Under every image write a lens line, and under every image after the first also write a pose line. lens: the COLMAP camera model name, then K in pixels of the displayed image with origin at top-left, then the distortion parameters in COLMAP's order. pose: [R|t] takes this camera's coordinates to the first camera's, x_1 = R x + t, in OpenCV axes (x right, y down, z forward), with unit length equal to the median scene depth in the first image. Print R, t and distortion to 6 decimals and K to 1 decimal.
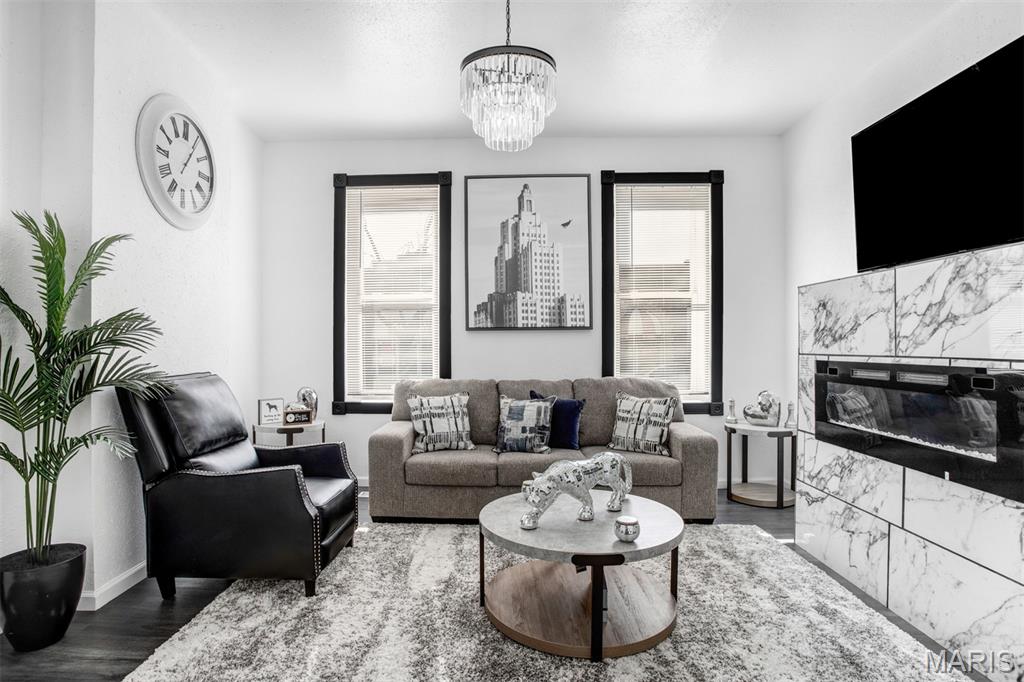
lens RADIAL K [[539.1, 0, 491.7], [0, 539.1, 349.2], [0, 0, 1]] dist [-0.047883, 0.038805]
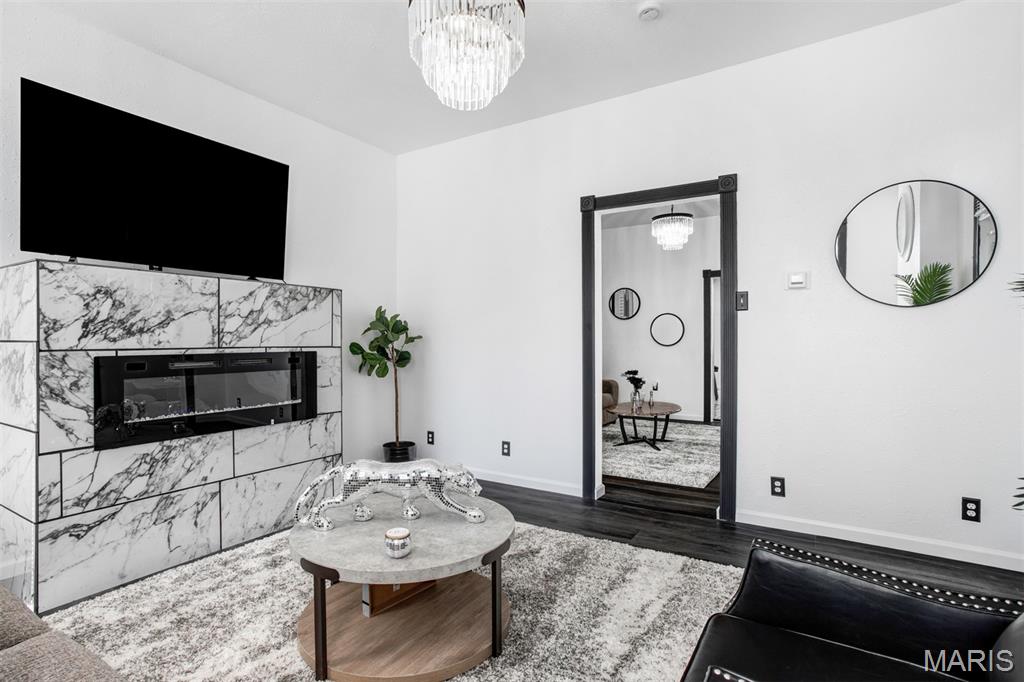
lens RADIAL K [[509.2, 0, 512.0], [0, 509.2, 341.0], [0, 0, 1]] dist [-0.001159, 0.000756]
pose [[-0.862692, 0.002586, 0.505724, -0.339521], [0.007951, 0.999933, 0.008450, -0.005406], [-0.505668, 0.011311, -0.862654, 1.272547]]
